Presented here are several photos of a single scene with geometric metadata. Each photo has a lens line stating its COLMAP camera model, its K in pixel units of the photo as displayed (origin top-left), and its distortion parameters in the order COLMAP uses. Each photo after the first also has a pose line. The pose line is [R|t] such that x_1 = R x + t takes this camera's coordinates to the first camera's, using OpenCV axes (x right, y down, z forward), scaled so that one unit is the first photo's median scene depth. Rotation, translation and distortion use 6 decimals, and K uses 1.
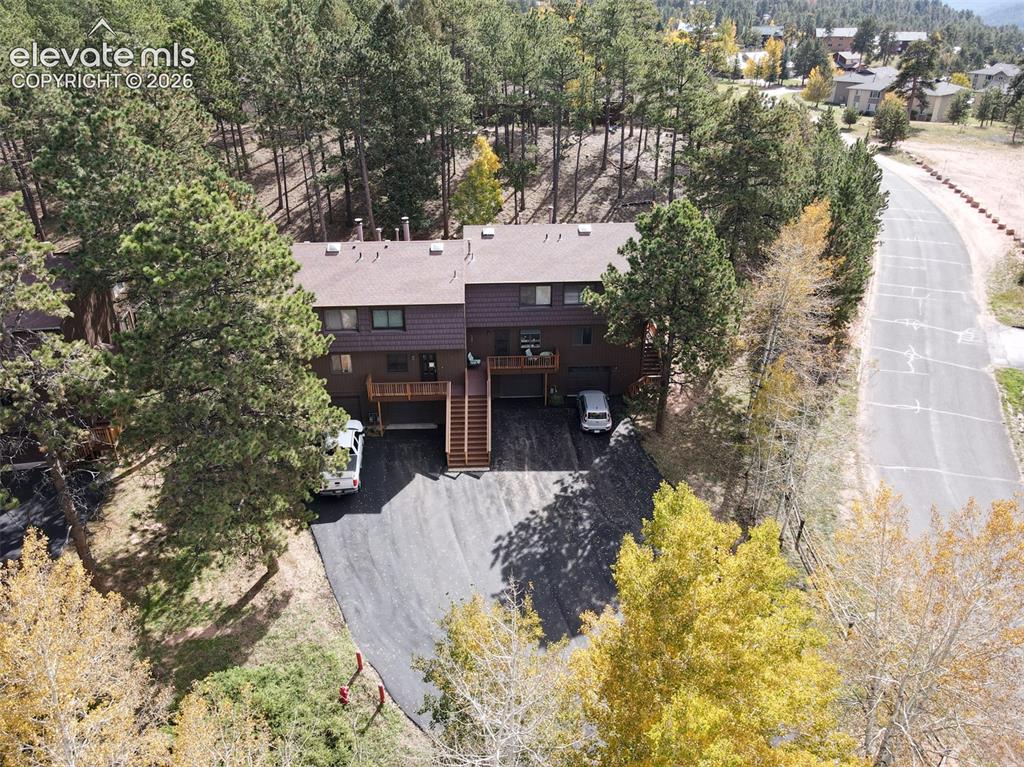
lens RADIAL K [[743.7, 0, 502.7], [0, 743.7, 390.8], [0, 0, 1]] dist [0.014744, 0.003872]
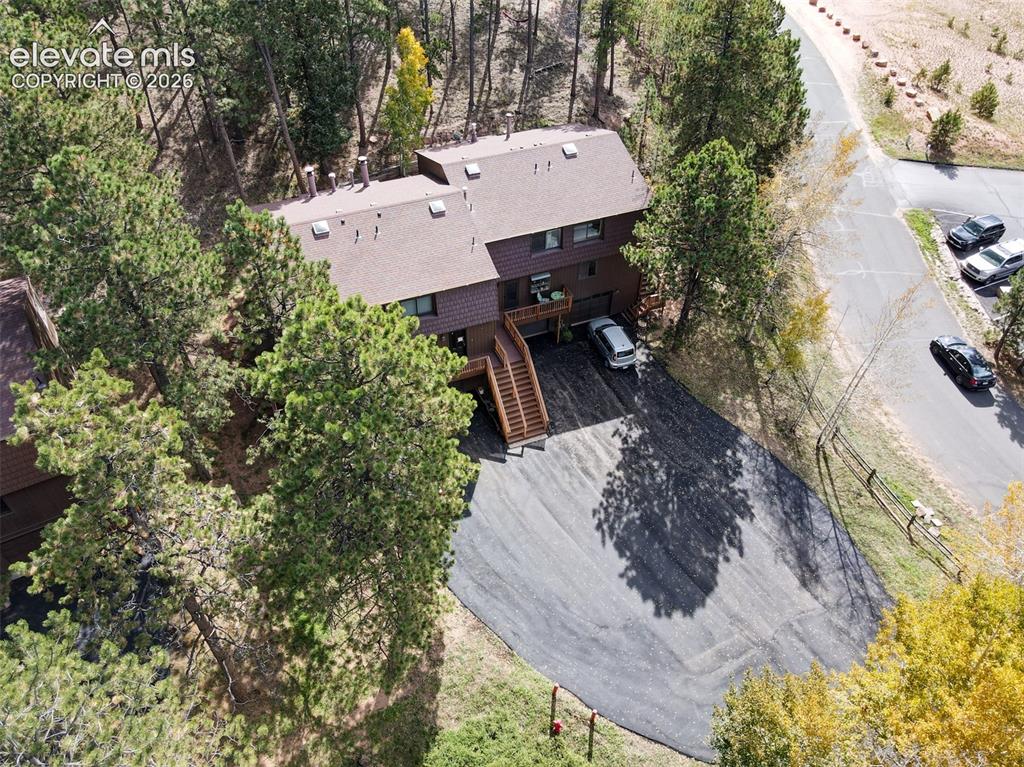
lens RADIAL K [[743.7, 0, 511.7], [0, 743.7, 385.5], [0, 0, 1]] dist [0.014744, 0.003872]
pose [[0.942034, -0.226063, 0.247927, -0.302133], [0.147693, 0.942893, 0.298562, -0.270292], [-0.301263, -0.244638, 0.921625, 0.106551]]
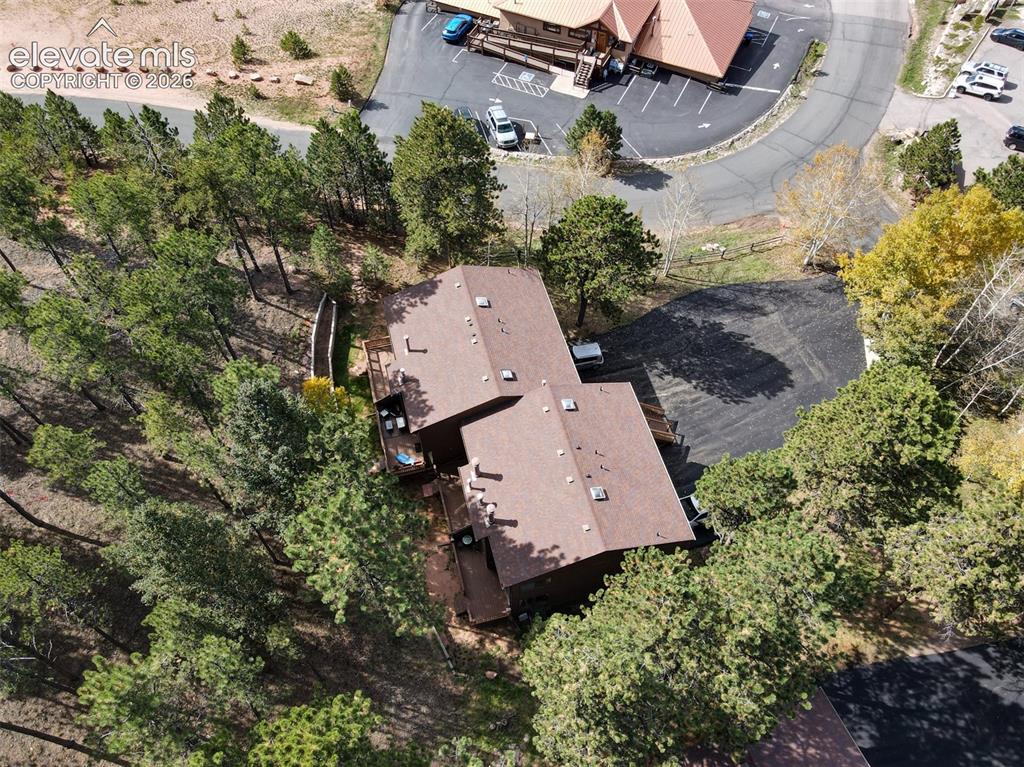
lens RADIAL K [[743.7, 0, 512.7], [0, 743.7, 380.7], [0, 0, 1]] dist [0.014744, 0.003872]
pose [[-0.212376, -0.808369, 0.549032, -0.678031], [0.461155, 0.412439, 0.785640, -1.167232], [-0.861529, 0.420040, 0.285191, 0.833928]]
